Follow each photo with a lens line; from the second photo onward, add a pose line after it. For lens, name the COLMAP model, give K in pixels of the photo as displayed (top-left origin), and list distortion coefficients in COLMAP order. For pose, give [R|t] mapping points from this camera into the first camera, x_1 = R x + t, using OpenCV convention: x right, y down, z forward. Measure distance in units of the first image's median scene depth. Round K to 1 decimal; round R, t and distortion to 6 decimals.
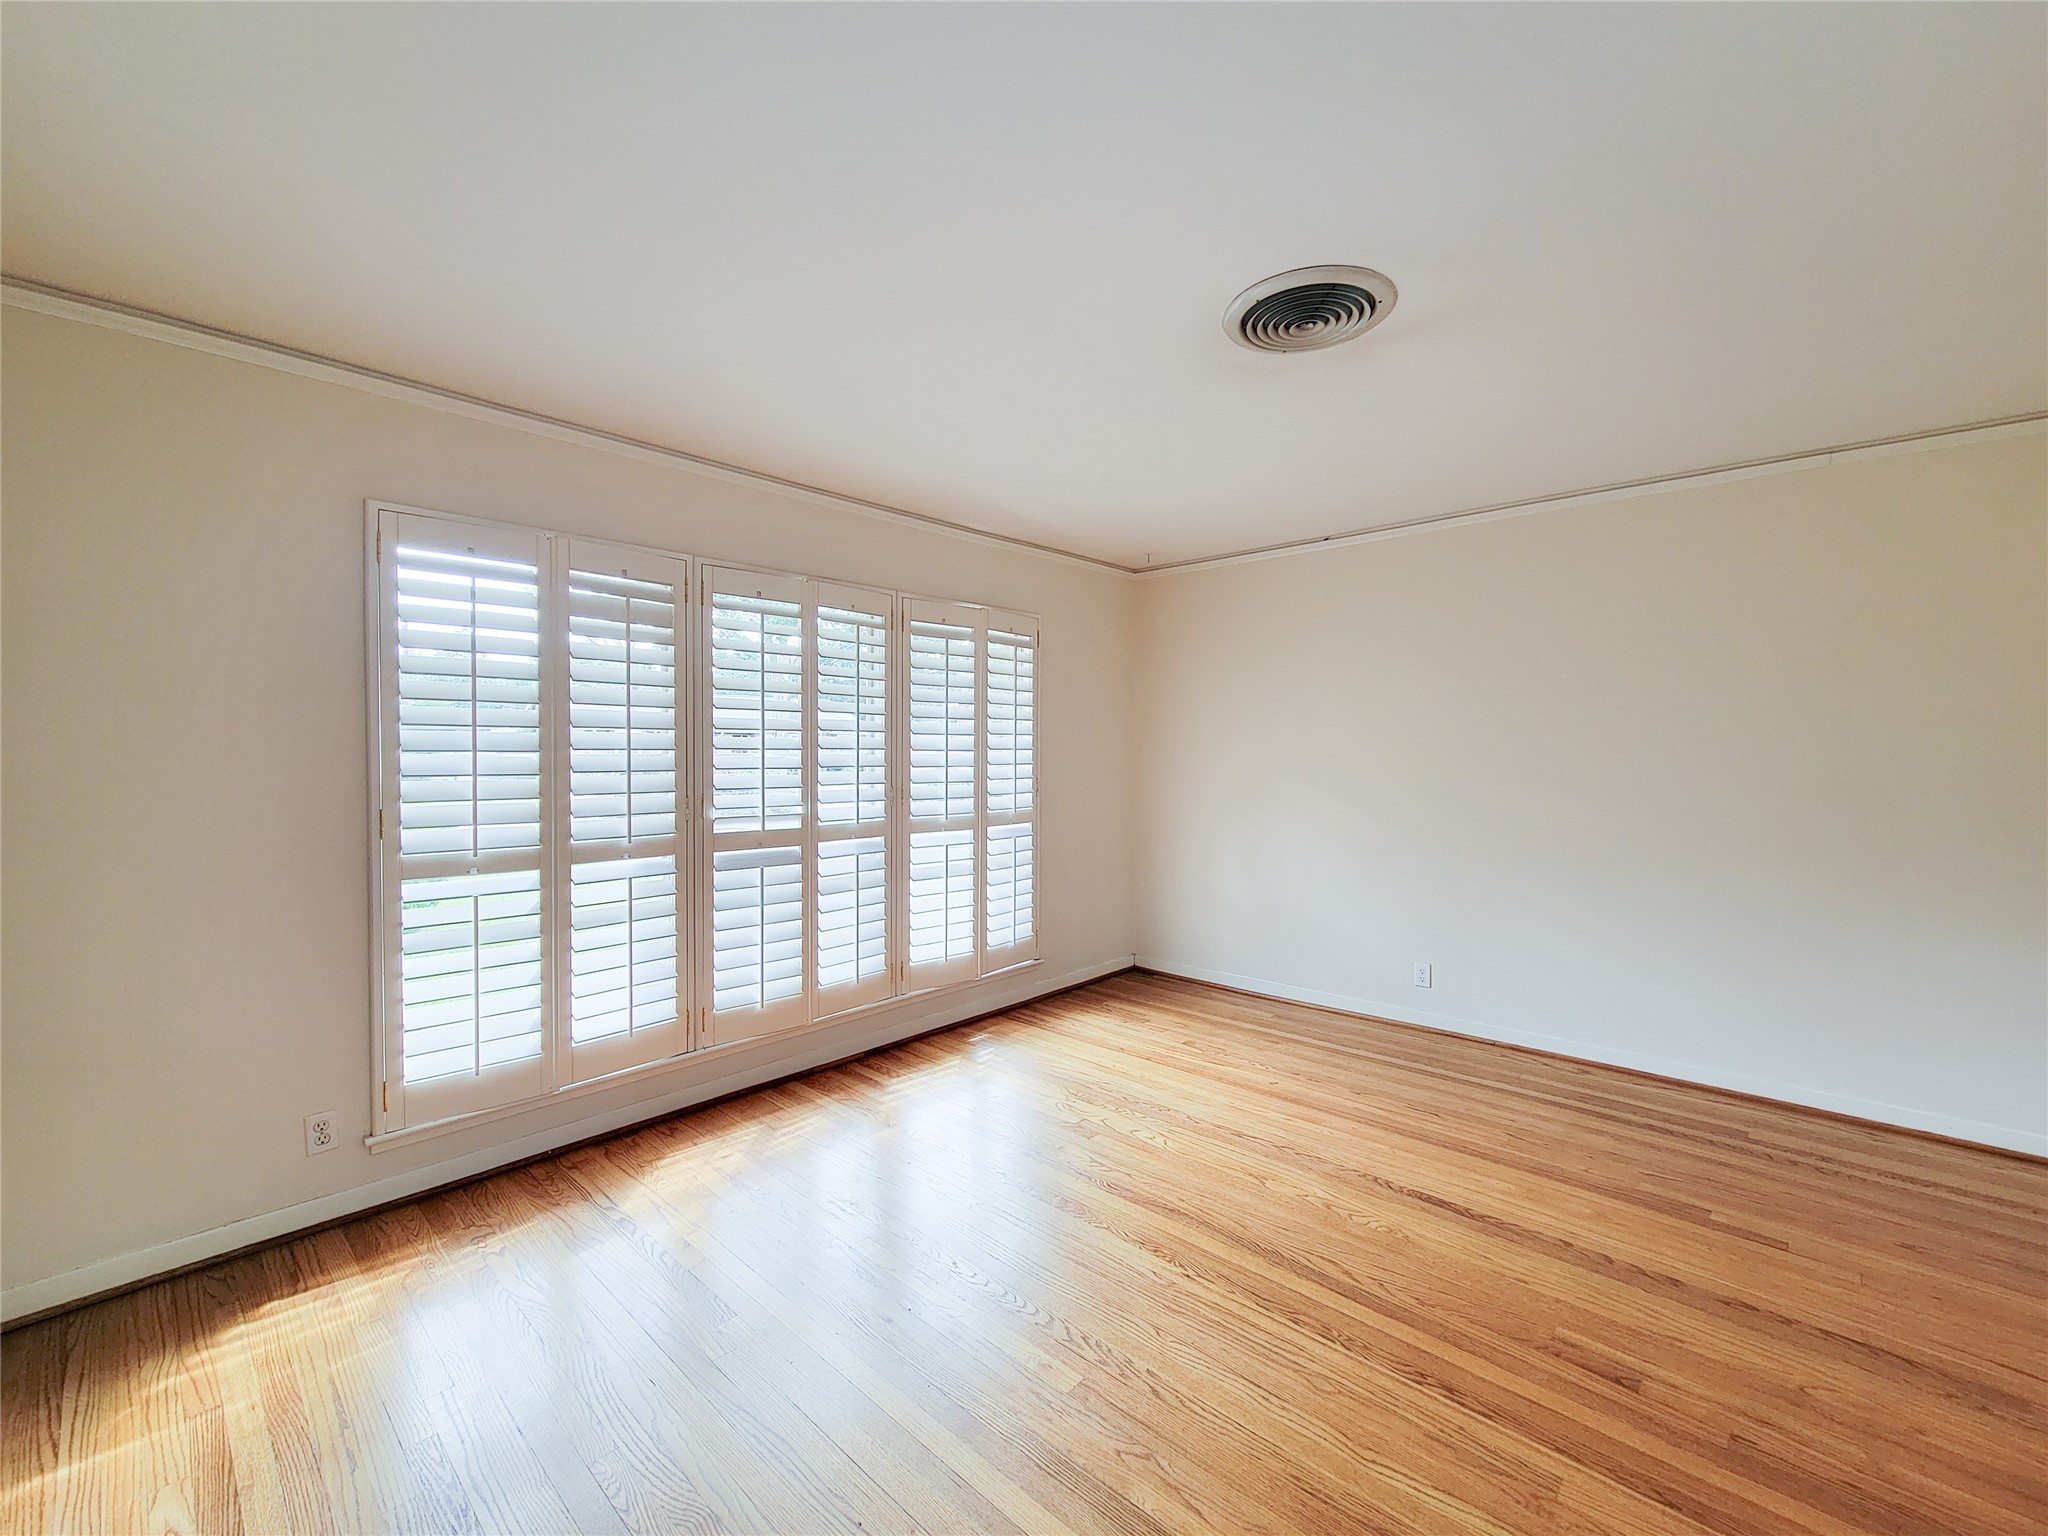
lens RADIAL K [[844.5, 0, 1024.0], [0, 844.5, 768.0], [0, 0, 1]] dist [0.000507, -0.000481]
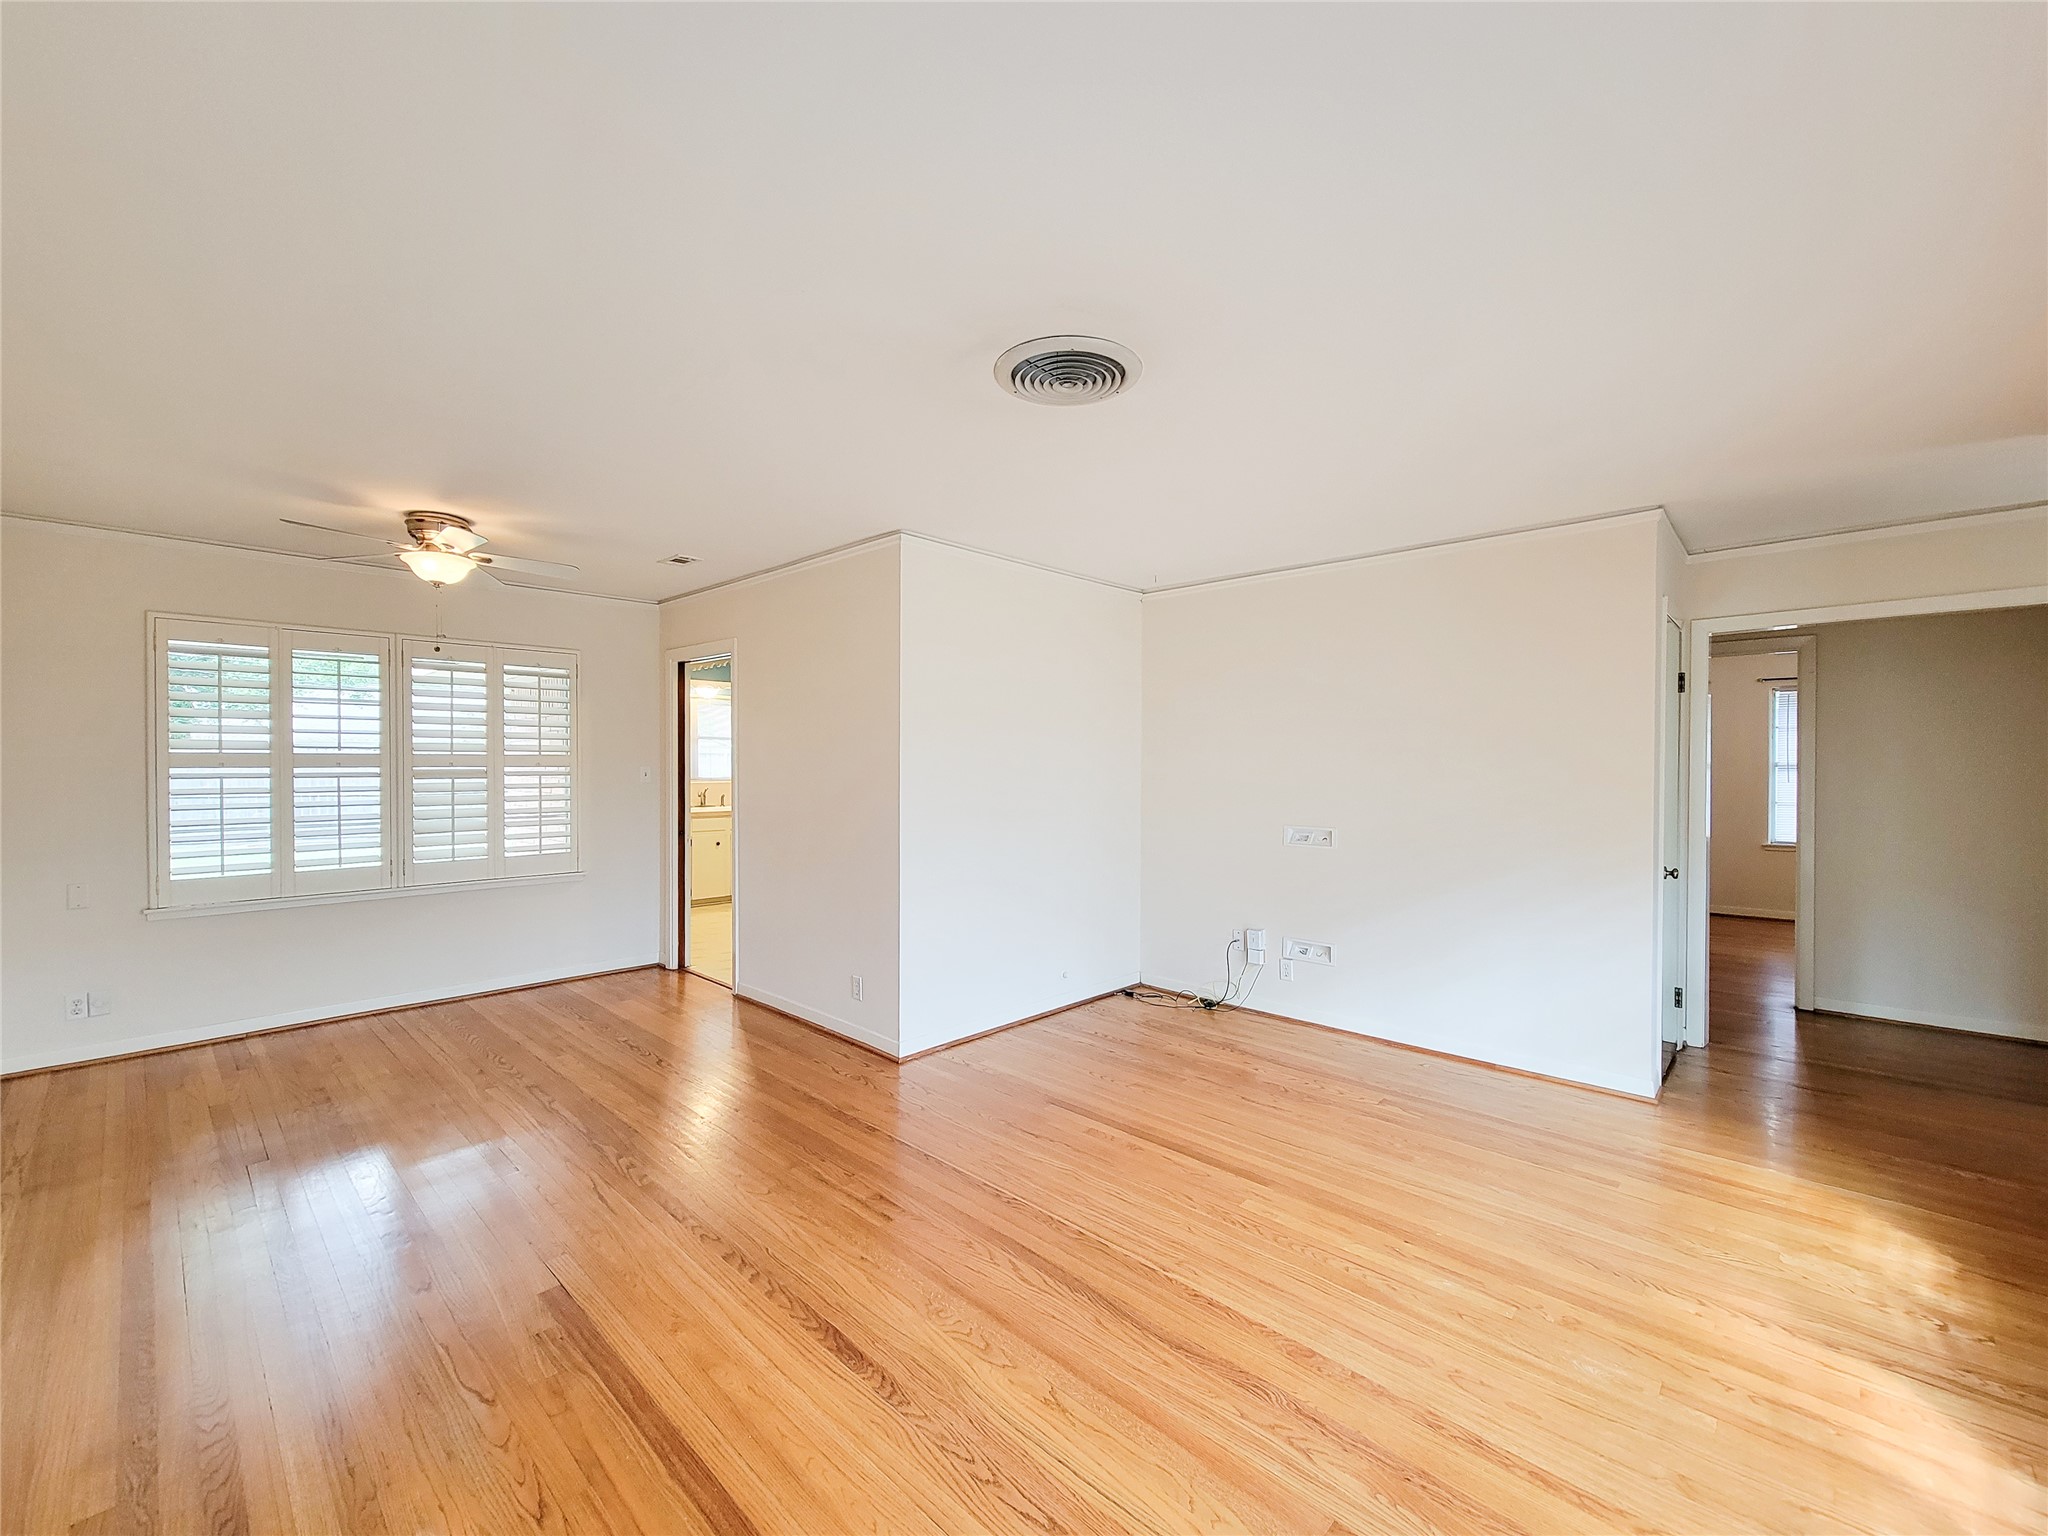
lens RADIAL K [[844.5, 0, 1024.0], [0, 844.5, 768.0], [0, 0, 1]] dist [0.000507, -0.000481]
pose [[-0.999926, -0.004220, 0.011442, 0.227039], [-0.003834, 0.999430, 0.033532, -0.041549], [-0.011577, 0.033485, -0.999372, 1.300868]]
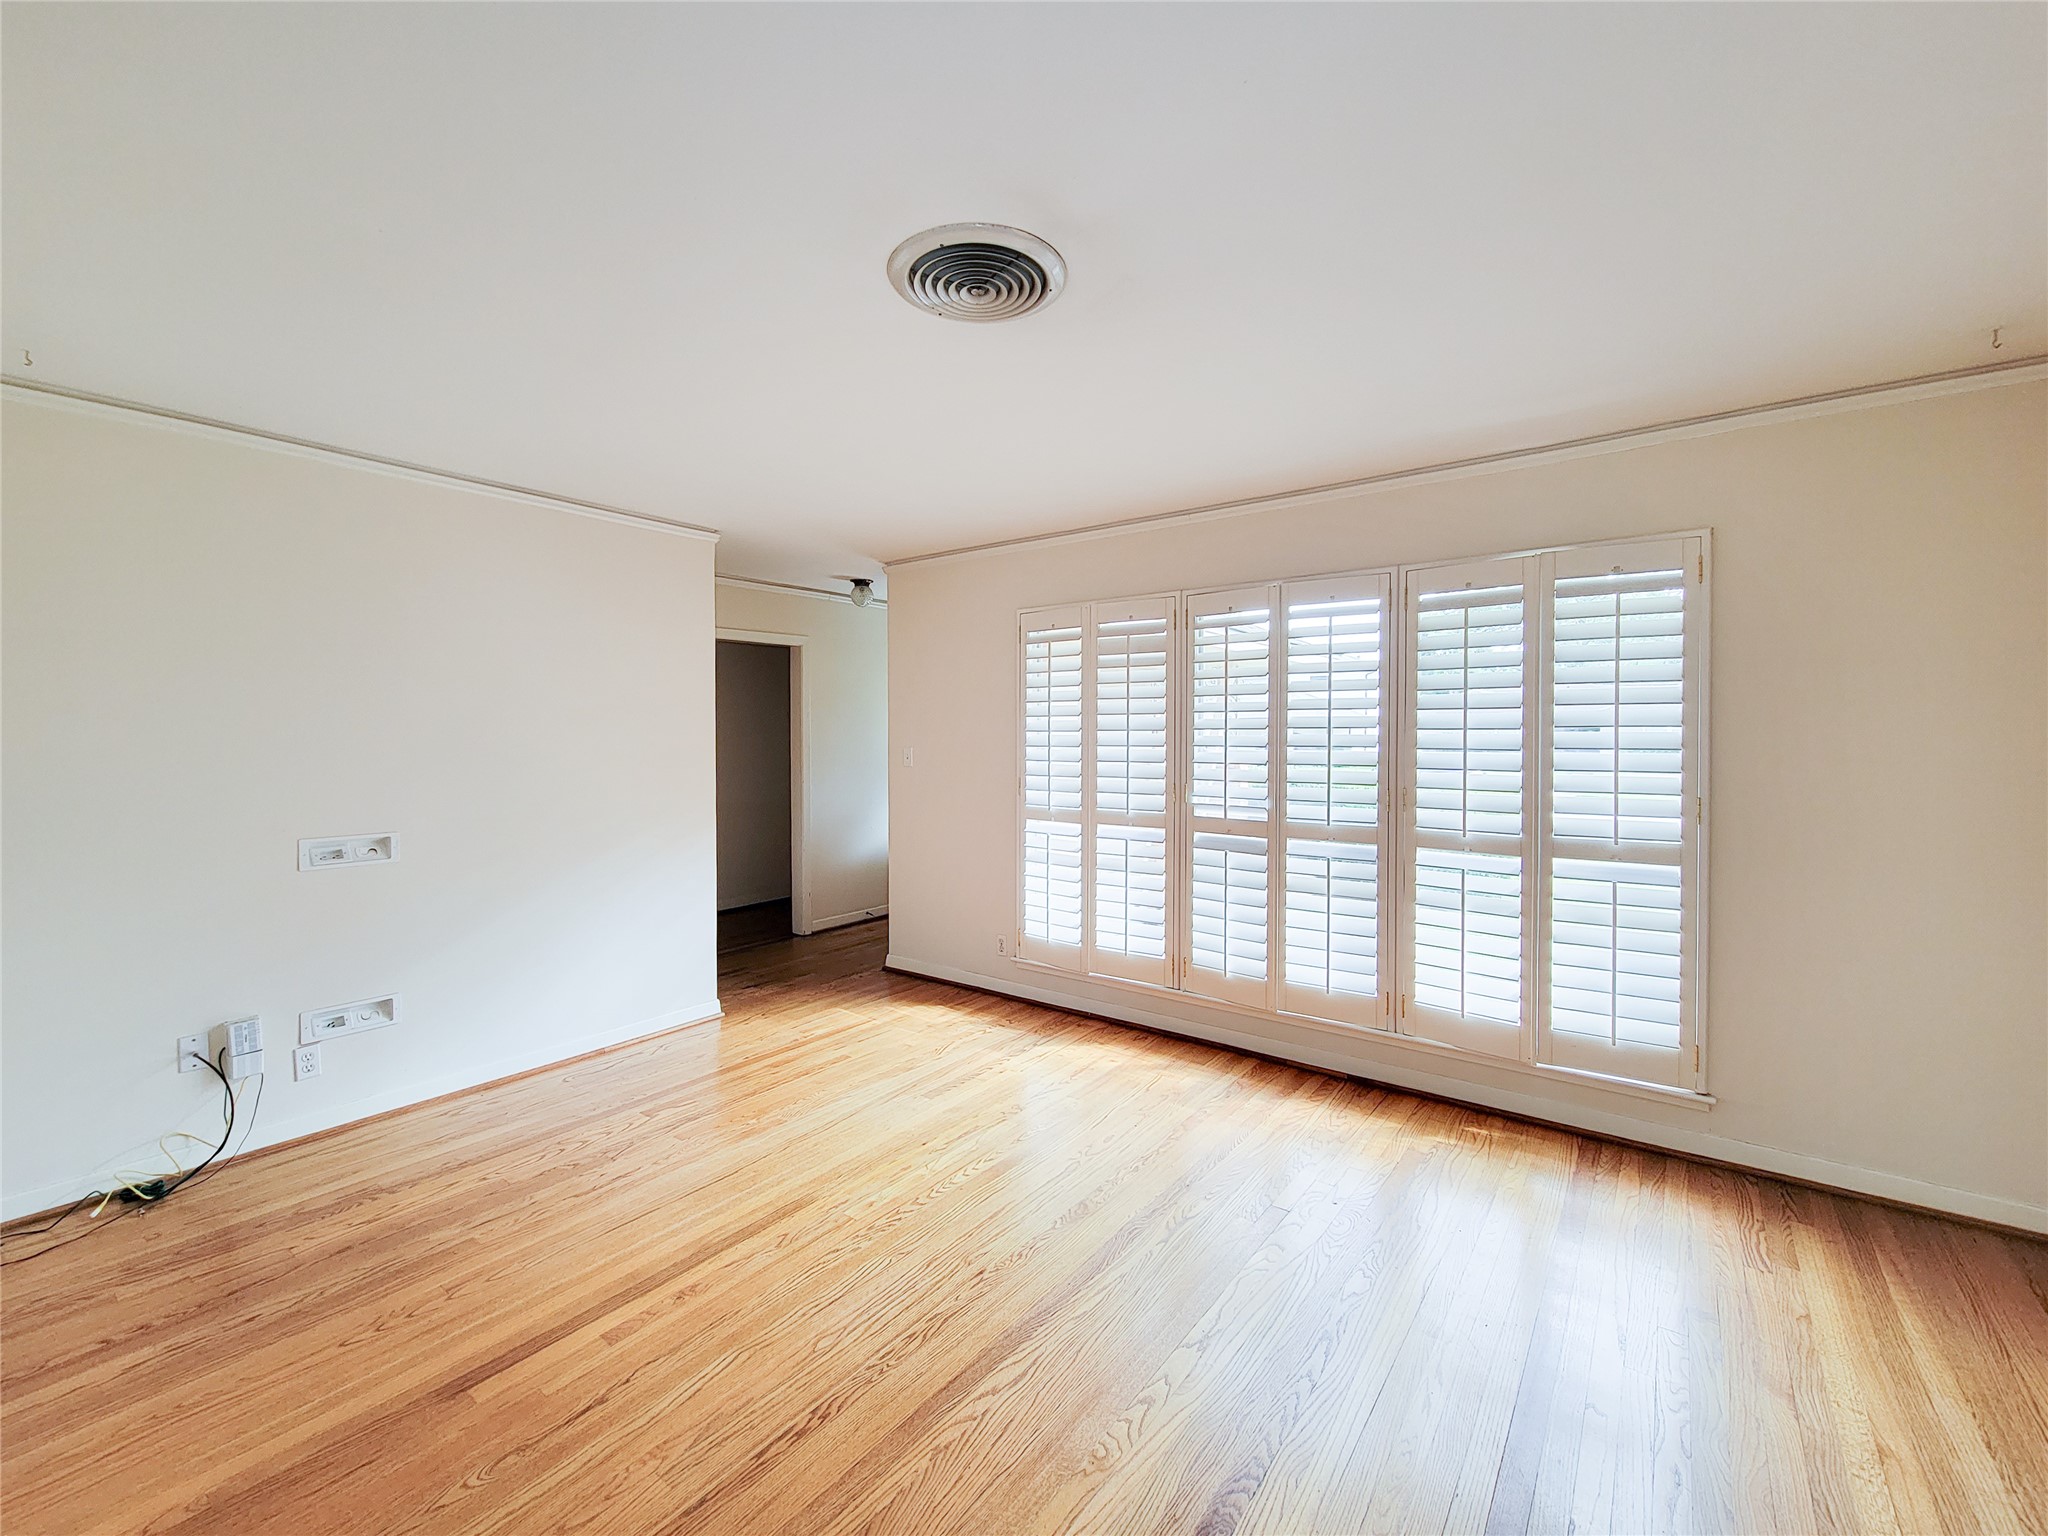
lens RADIAL K [[854.1, 0, 1016.1], [0, 854.1, 743.1], [0, 0, 1]] dist [0.001920, -0.000205]
pose [[0.096555, 0.007001, -0.995303, 0.769834], [-0.022254, 0.999740, 0.004873, -0.024751], [0.995079, 0.021679, 0.096686, 0.590447]]
